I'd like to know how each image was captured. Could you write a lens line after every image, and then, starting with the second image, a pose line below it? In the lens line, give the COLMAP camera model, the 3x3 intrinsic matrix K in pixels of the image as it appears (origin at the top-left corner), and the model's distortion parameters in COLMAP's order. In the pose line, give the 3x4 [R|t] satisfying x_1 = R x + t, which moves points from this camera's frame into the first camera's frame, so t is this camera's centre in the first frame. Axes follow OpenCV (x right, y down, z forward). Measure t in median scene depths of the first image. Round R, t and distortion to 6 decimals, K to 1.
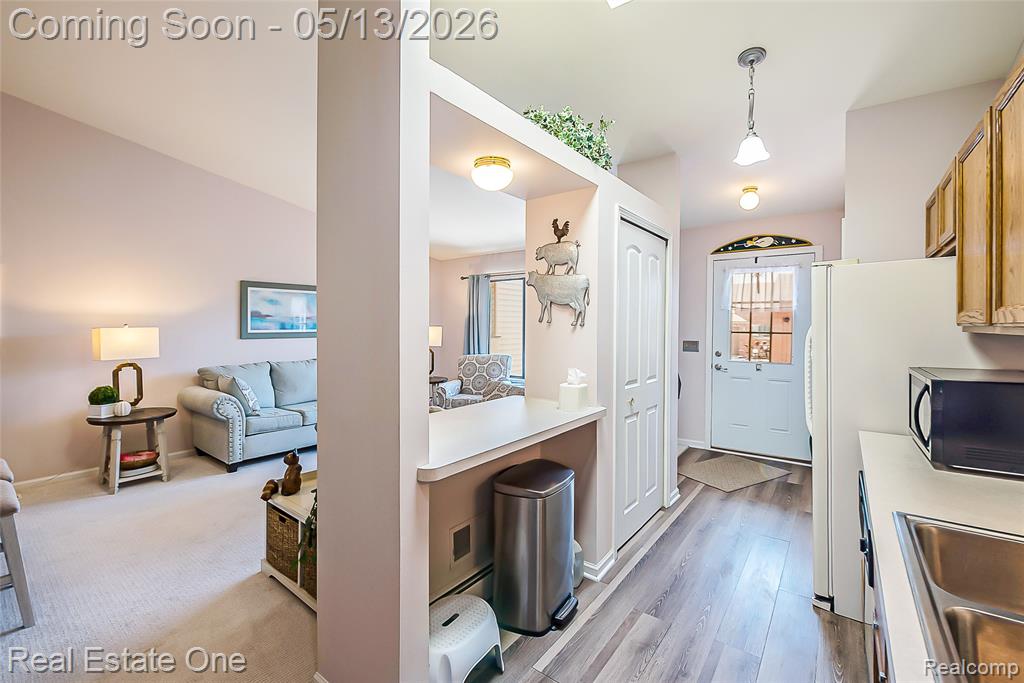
lens RADIAL K [[455.5, 0, 491.7], [0, 455.5, 328.0], [0, 0, 1]] dist [0.000333, -0.000292]
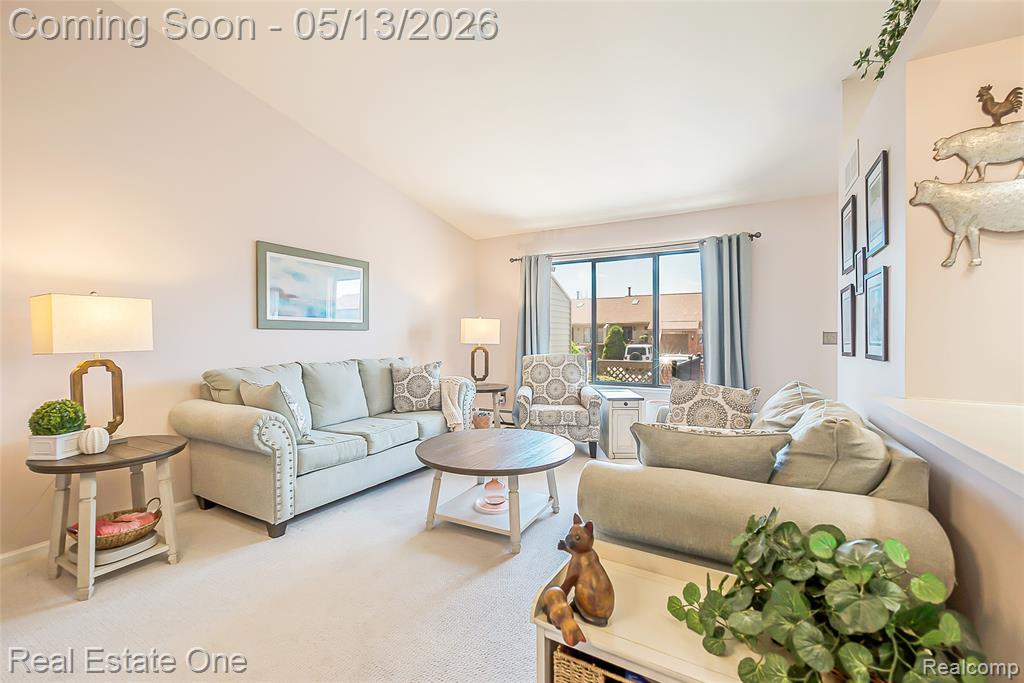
lens RADIAL K [[461.4, 0, 485.8], [0, 461.4, 340.5], [0, 0, 1]] dist [-0.005148, -0.000837]
pose [[0.990026, -0.005780, 0.140764, -0.389558], [0.005857, 0.999983, -0.000134, 0.054288], [-0.140760, 0.000957, 0.990043, 0.353025]]
